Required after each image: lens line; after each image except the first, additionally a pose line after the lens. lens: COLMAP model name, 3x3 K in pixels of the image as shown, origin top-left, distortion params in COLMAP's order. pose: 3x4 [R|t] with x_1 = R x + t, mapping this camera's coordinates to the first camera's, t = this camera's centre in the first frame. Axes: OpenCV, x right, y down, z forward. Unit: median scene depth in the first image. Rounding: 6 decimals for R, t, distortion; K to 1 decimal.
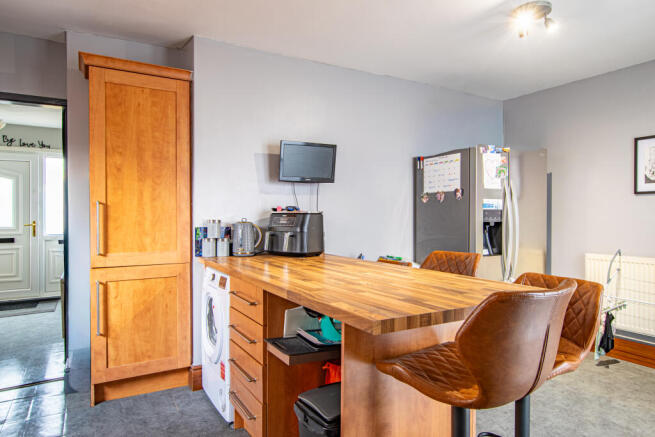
lens RADIAL K [[416.3, 0, 328.6], [0, 416.3, 218.0], [0, 0, 1]] dist [0.001545, 0.000357]
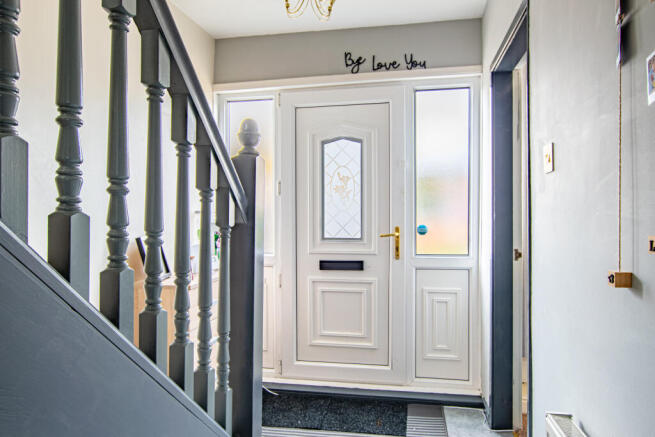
lens RADIAL K [[416.3, 0, 329.1], [0, 416.3, 218.1], [0, 0, 1]] dist [0.001545, 0.000357]
pose [[0.716962, -0.004687, -0.697097, -0.435475], [-0.001677, 0.999963, -0.008448, 0.001279], [0.697110, 0.007226, 0.716927, 0.611119]]
